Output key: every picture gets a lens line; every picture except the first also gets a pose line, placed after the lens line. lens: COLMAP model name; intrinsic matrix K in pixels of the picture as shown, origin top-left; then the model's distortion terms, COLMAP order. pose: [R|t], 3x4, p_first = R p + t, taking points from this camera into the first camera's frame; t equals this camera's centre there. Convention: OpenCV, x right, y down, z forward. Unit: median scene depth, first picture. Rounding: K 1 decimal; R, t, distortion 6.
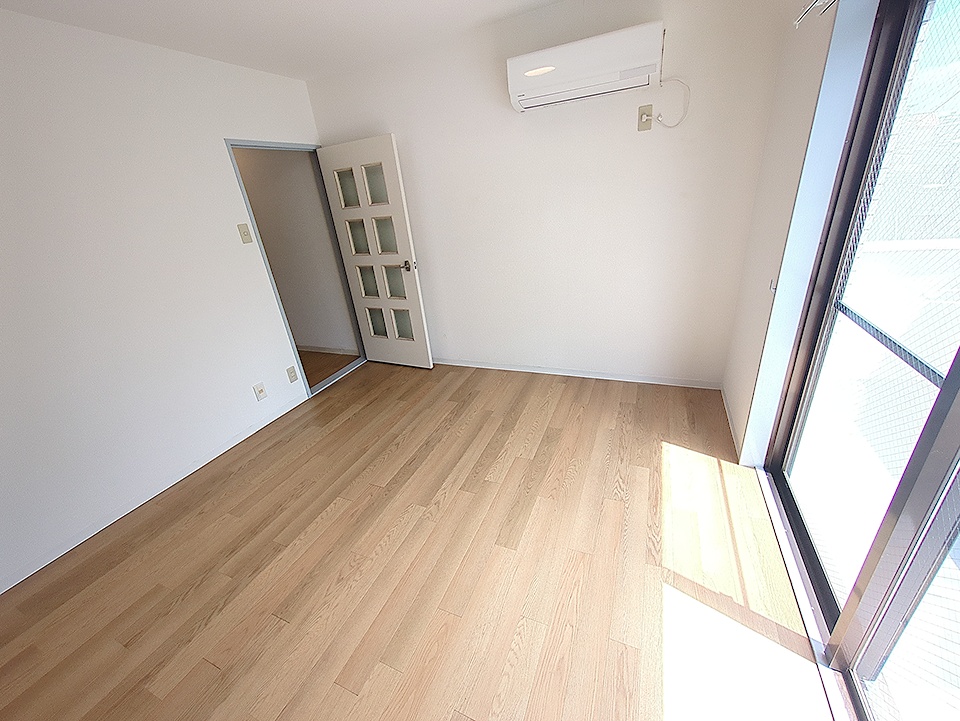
lens RADIAL K [[377.4, 0, 478.0], [0, 377.4, 362.0], [0, 0, 1]] dist [-0.002597, 0.000239]
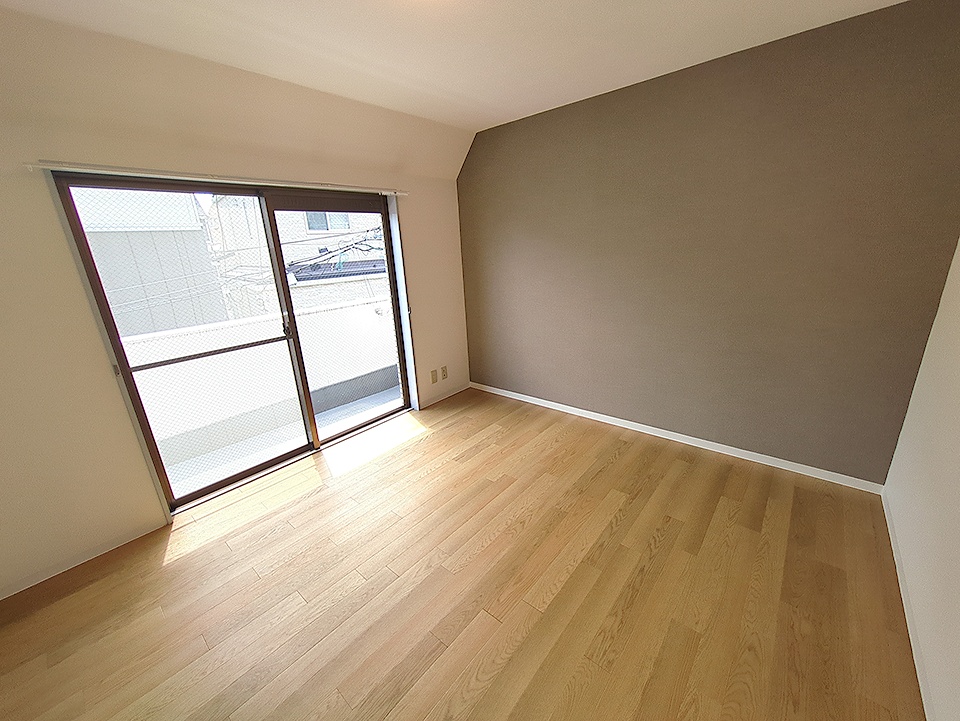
lens RADIAL K [[377.4, 0, 478.0], [0, 377.4, 362.0], [0, 0, 1]] dist [-0.002597, 0.000239]
pose [[-0.941585, 0.055835, 0.332116, -0.630650], [0.259224, 0.749706, 0.608887, -0.603786], [-0.214992, 0.659411, -0.720386, 1.482575]]
